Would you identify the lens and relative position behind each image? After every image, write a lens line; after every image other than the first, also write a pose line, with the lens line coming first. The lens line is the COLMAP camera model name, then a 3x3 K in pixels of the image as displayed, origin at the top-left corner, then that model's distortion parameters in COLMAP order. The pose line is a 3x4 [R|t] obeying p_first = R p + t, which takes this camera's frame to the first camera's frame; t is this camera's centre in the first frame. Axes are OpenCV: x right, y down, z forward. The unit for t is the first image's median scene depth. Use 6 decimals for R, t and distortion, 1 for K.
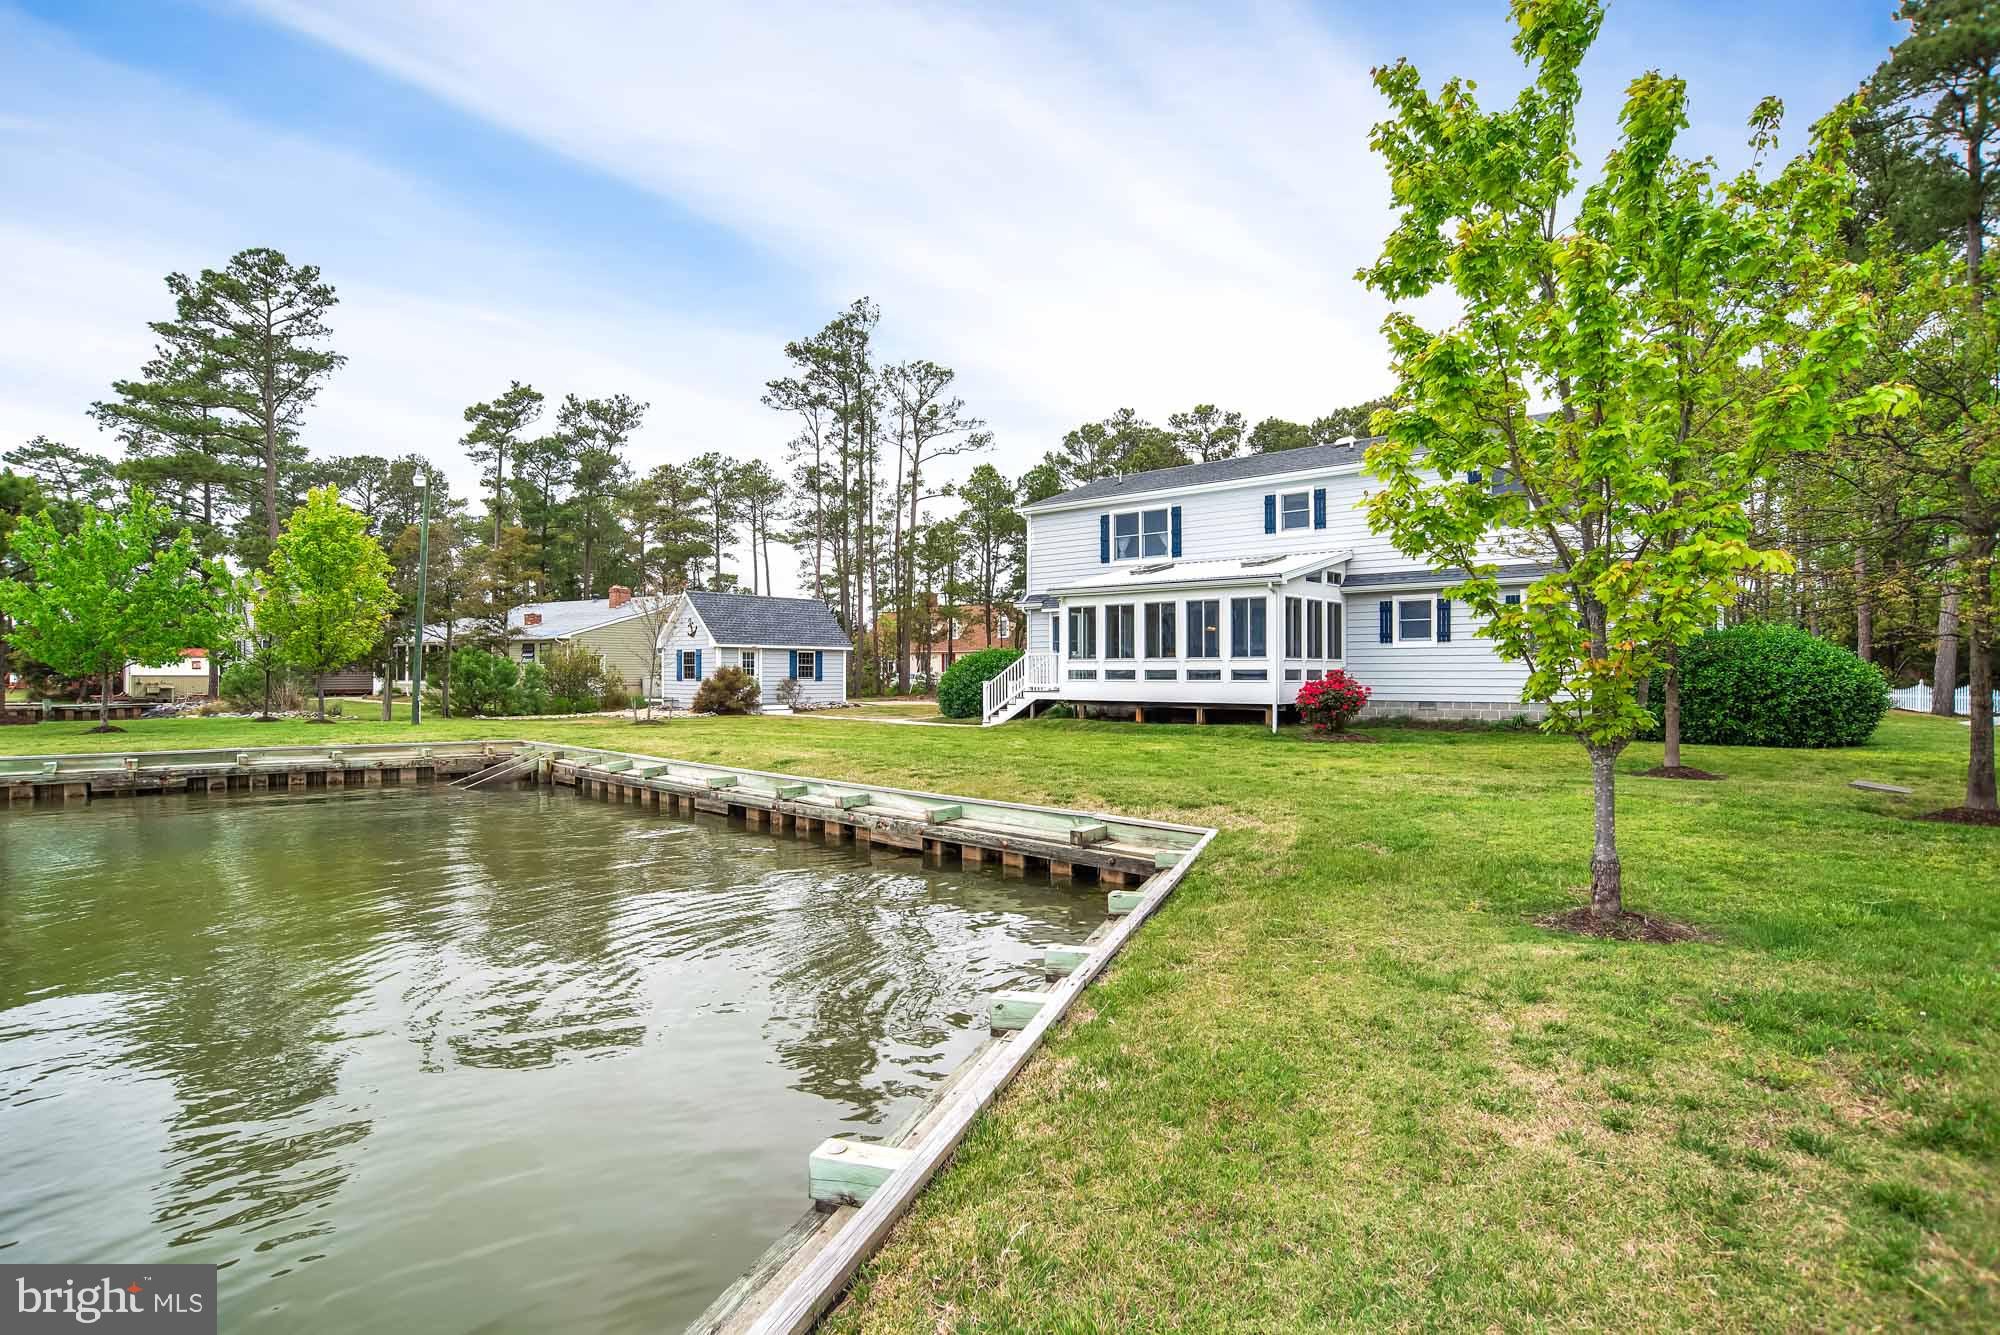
lens RADIAL K [[1025.2, 0, 982.2], [0, 1025.2, 670.0], [0, 0, 1]] dist [-0.101653, 0.041091]
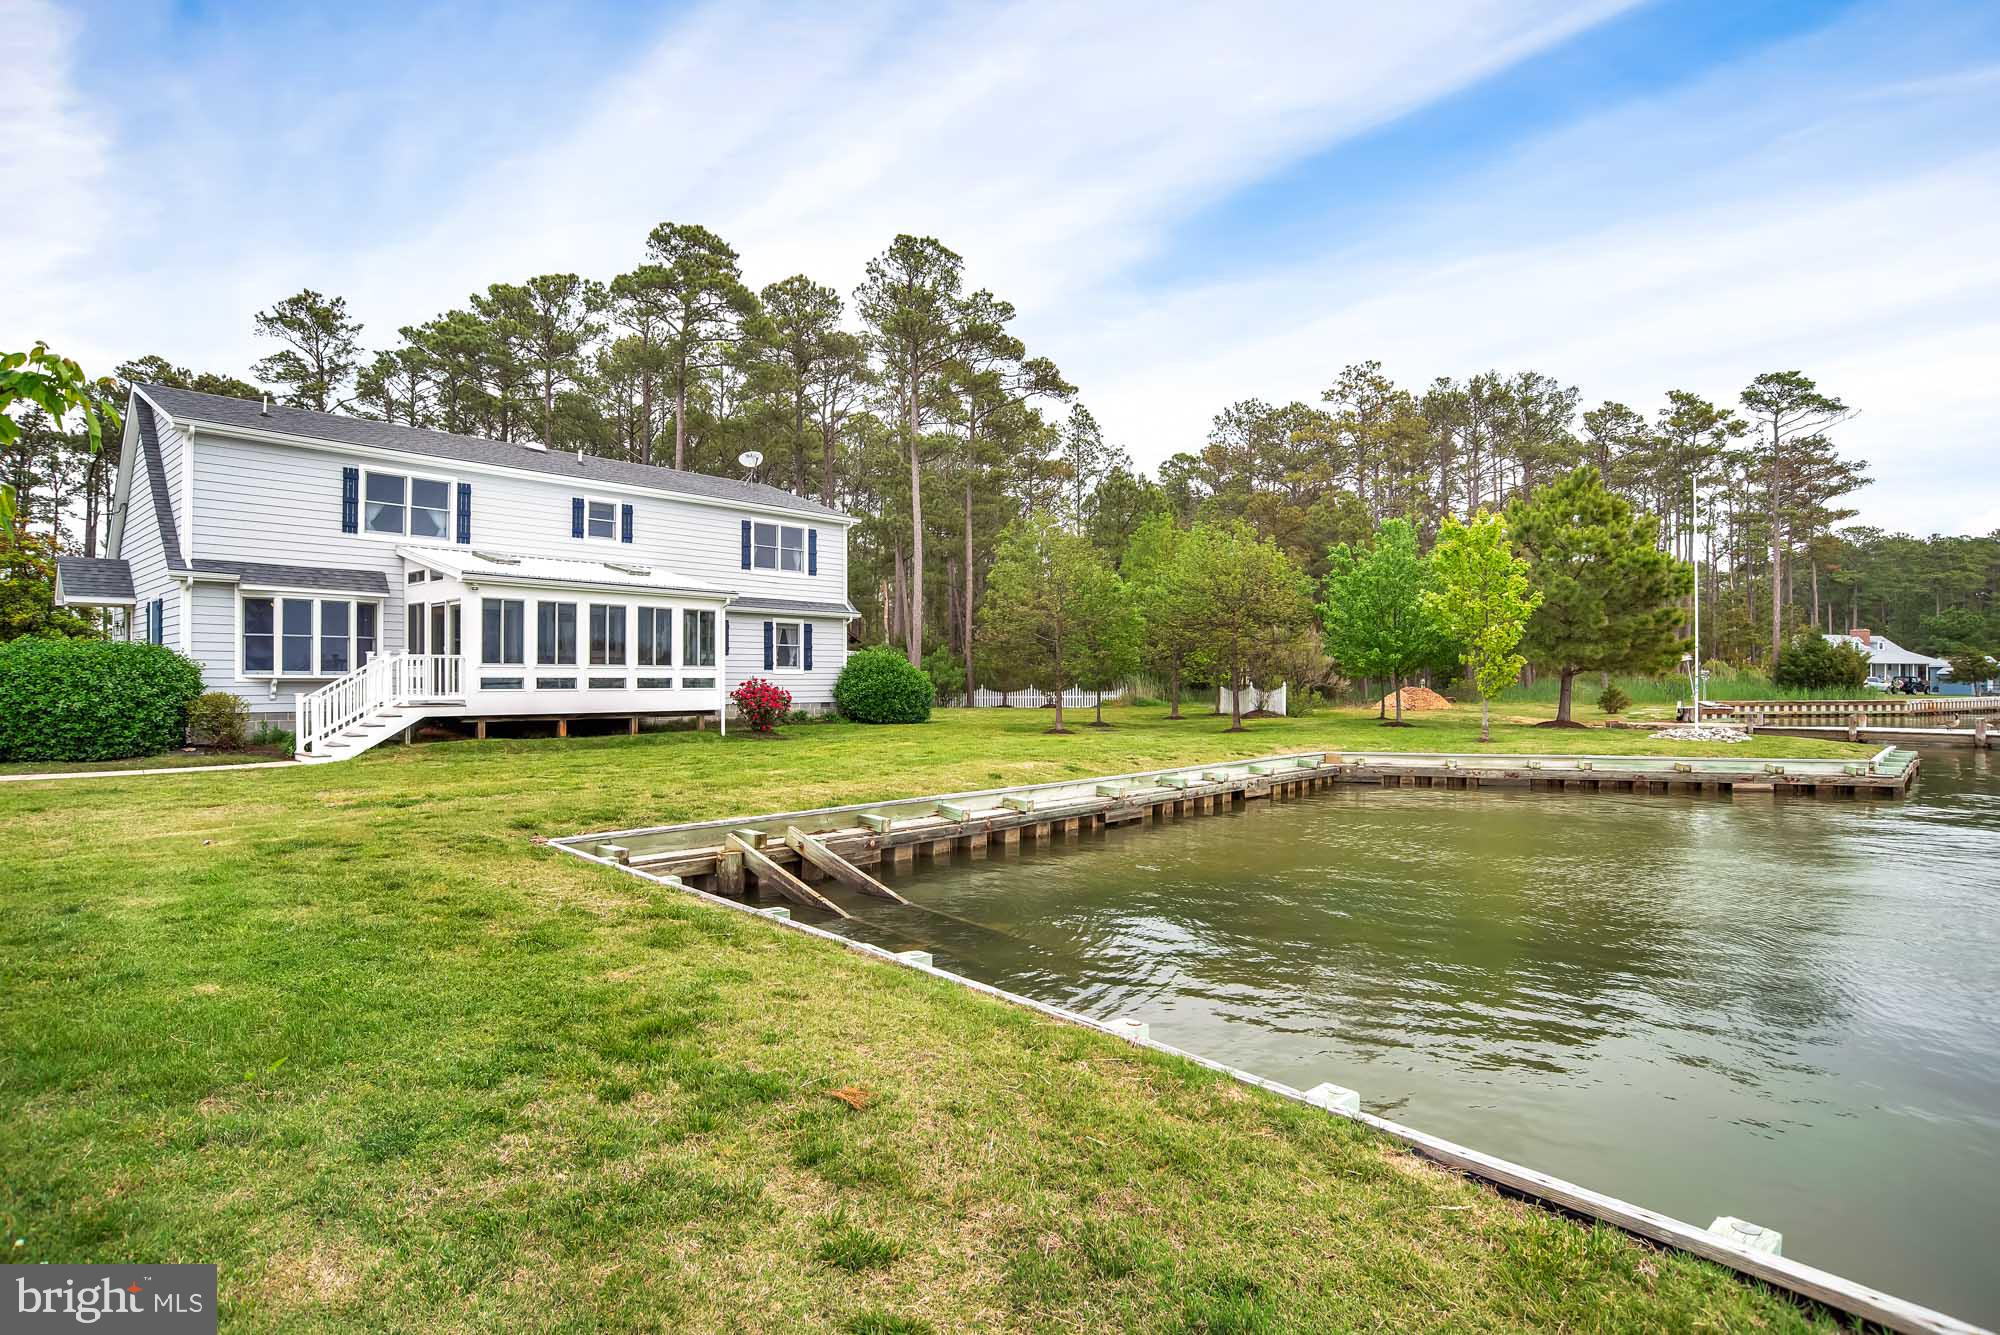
lens RADIAL K [[1025.2, 0, 982.2], [0, 1025.2, 670.0], [0, 0, 1]] dist [-0.101653, 0.041091]
pose [[-0.037883, 0.009861, 0.999234, -0.406902], [-0.000462, 0.999951, -0.009886, 0.000960], [-0.999282, -0.000836, -0.037877, 0.380174]]
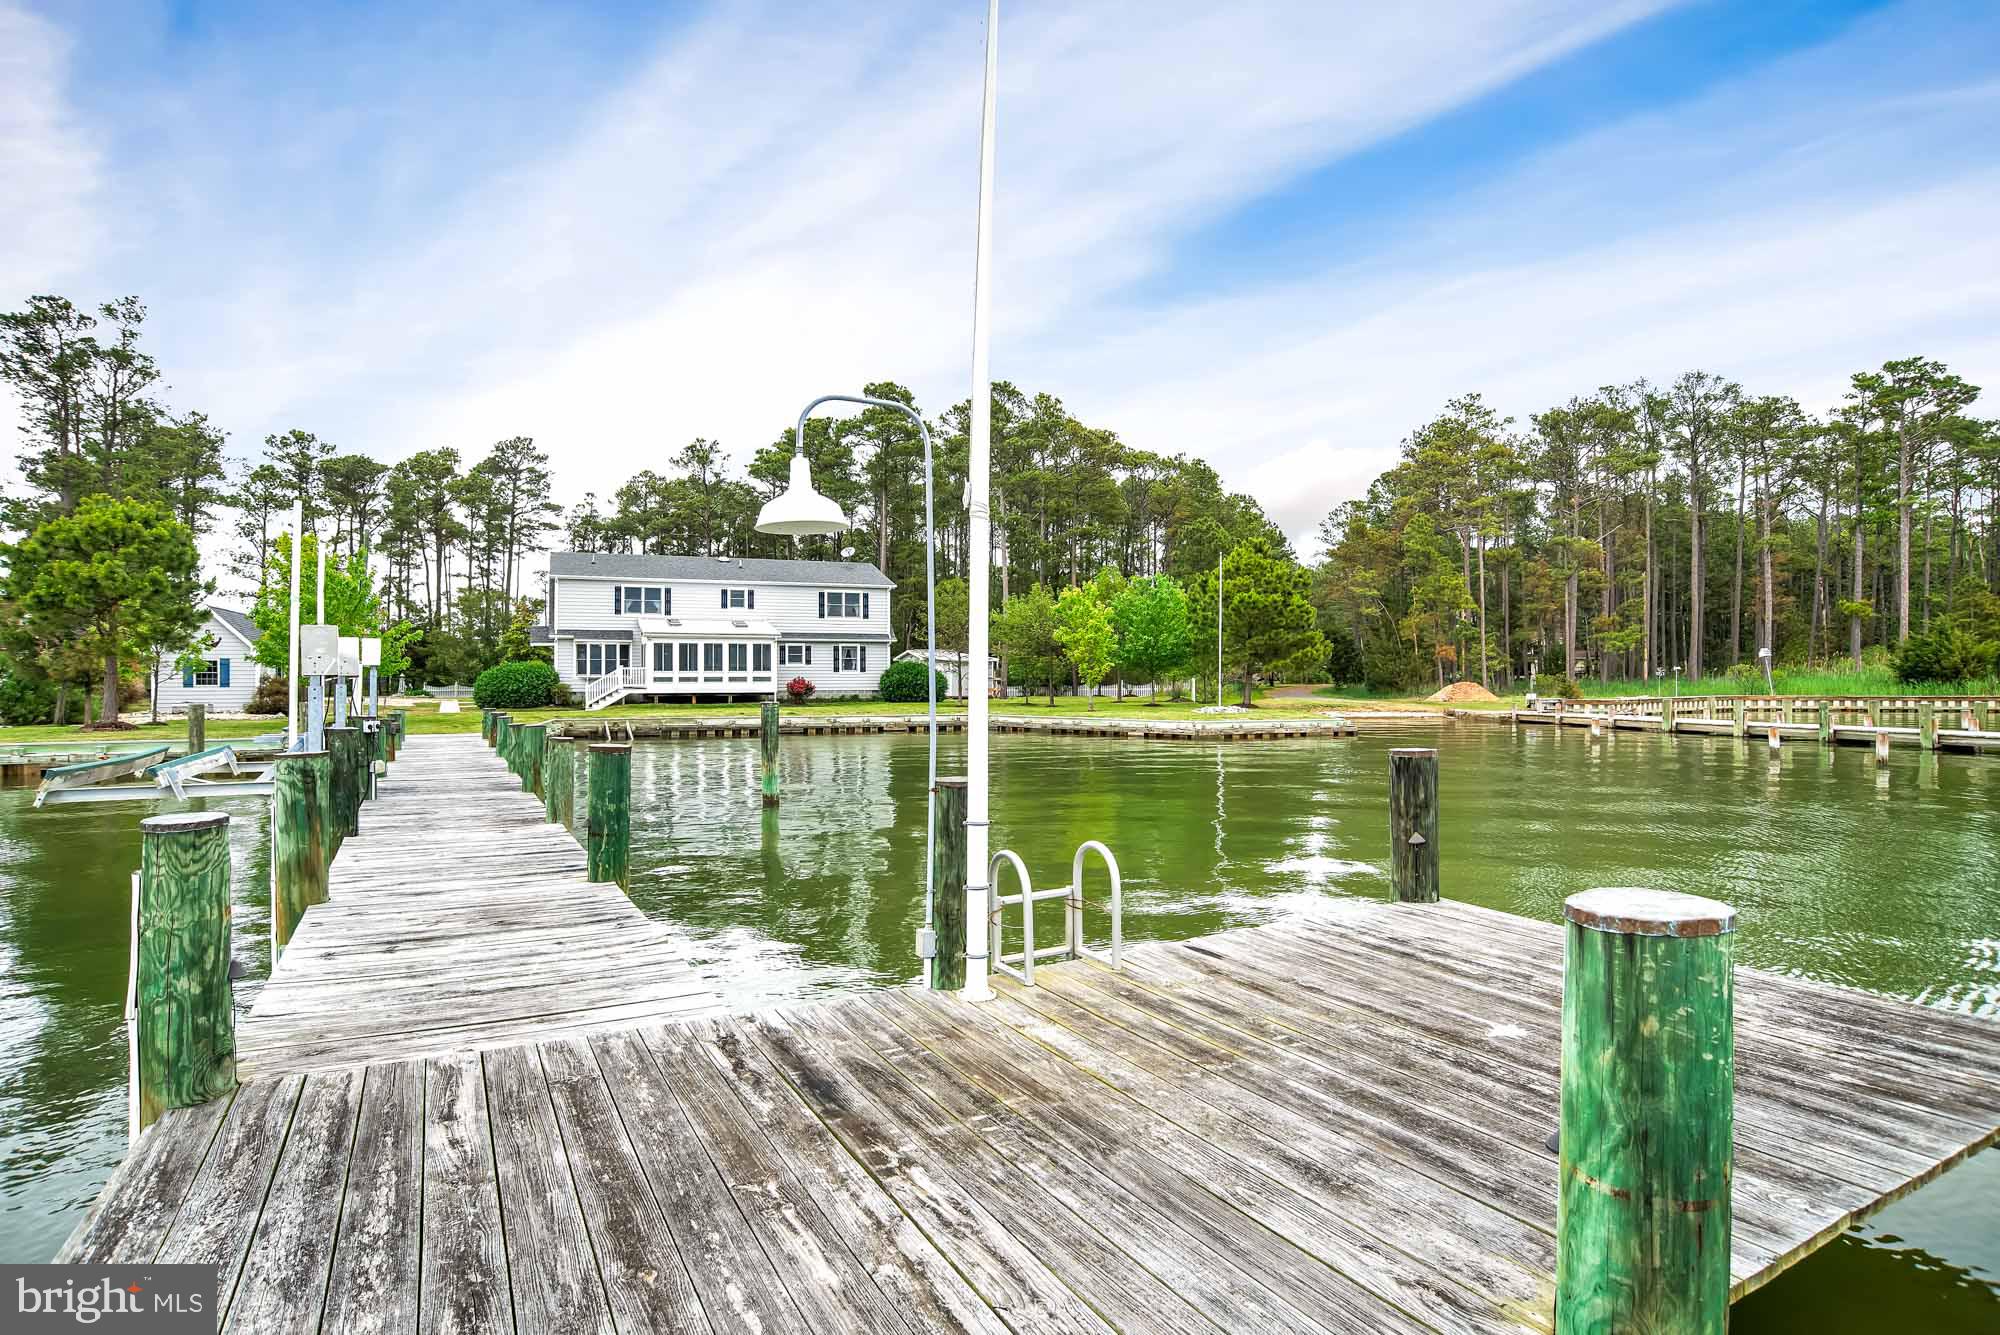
lens RADIAL K [[1025.2, 0, 982.2], [0, 1025.2, 670.0], [0, 0, 1]] dist [-0.101653, 0.041091]
pose [[0.406286, 0.004343, 0.913735, -0.785639], [0.001954, 0.999982, -0.005622, -0.000719], [-0.913744, 0.004070, 0.406271, -0.162668]]
